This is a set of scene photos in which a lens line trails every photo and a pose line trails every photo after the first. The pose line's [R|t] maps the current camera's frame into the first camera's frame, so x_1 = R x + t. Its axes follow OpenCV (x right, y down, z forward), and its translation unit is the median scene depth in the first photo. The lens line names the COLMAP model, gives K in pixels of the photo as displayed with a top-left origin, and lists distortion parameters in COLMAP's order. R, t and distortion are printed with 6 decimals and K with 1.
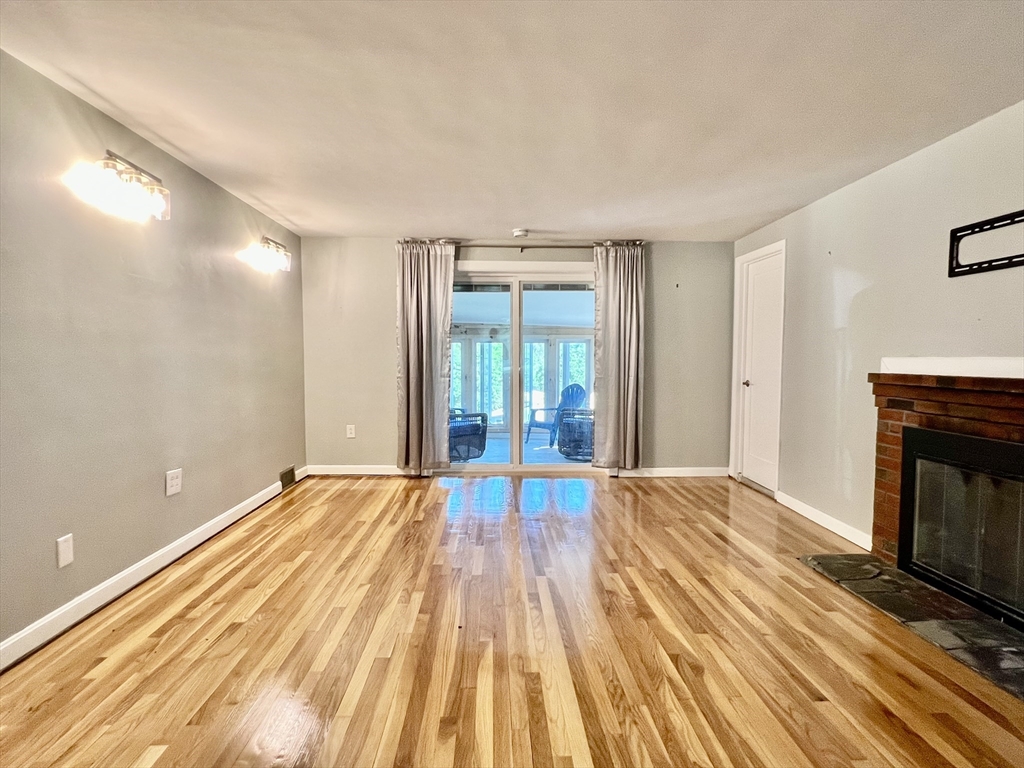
lens RADIAL K [[548.2, 0, 510.9], [0, 548.2, 387.7], [0, 0, 1]] dist [0.000938, 0.000096]
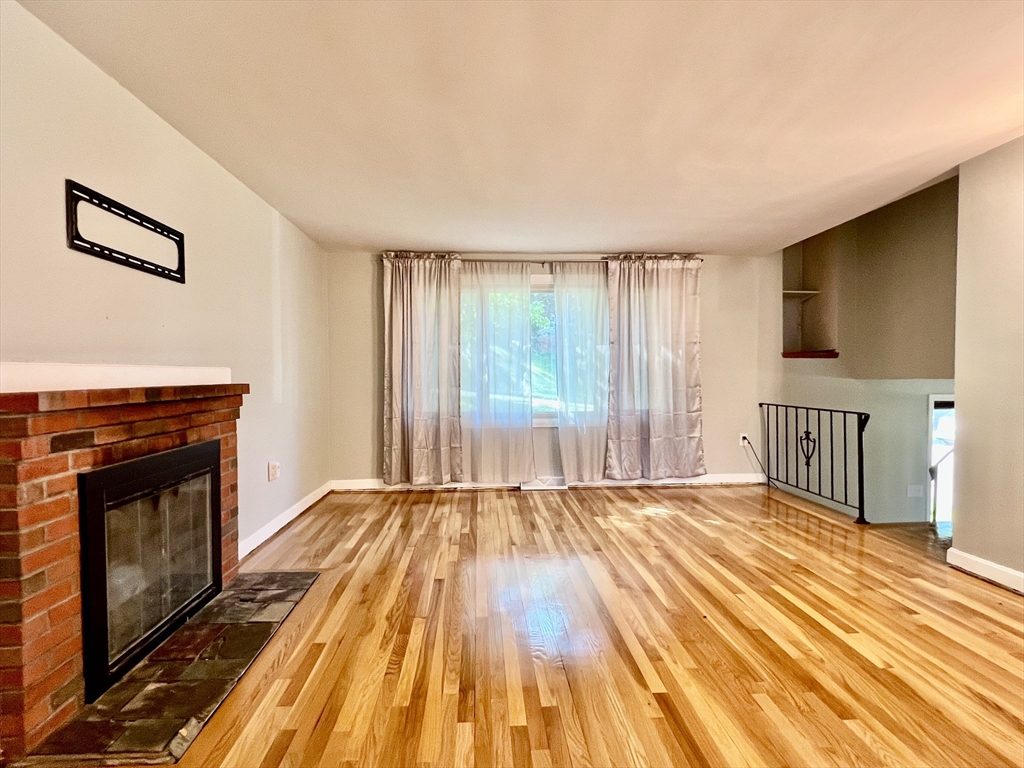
lens RADIAL K [[548.2, 0, 510.9], [0, 548.2, 387.7], [0, 0, 1]] dist [0.000938, 0.000096]
pose [[-0.999633, 0.003917, -0.026820, 0.253979], [0.001740, 0.996738, 0.080689, -0.077201], [0.027049, 0.080613, -0.996378, 1.645802]]
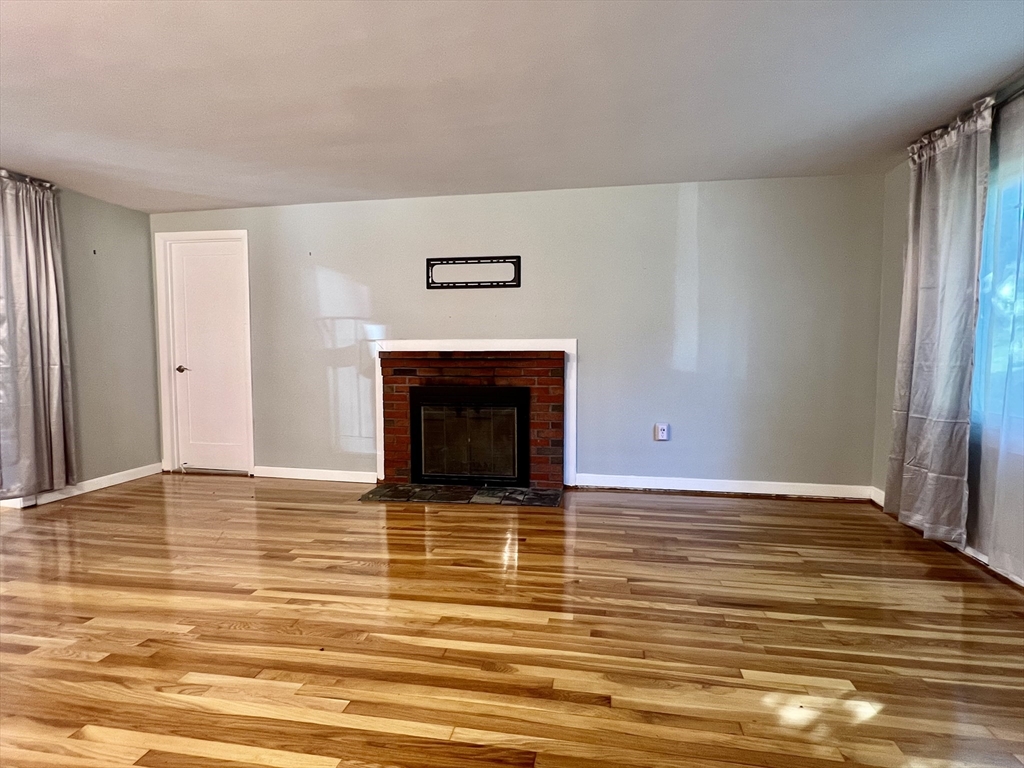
lens RADIAL K [[548.2, 0, 510.9], [0, 548.2, 387.7], [0, 0, 1]] dist [0.000938, 0.000096]
pose [[0.210554, -0.066957, 0.975287, -0.671901], [0.056852, 0.996802, 0.056161, 0.006036], [-0.975928, 0.043622, 0.213687, 0.425806]]
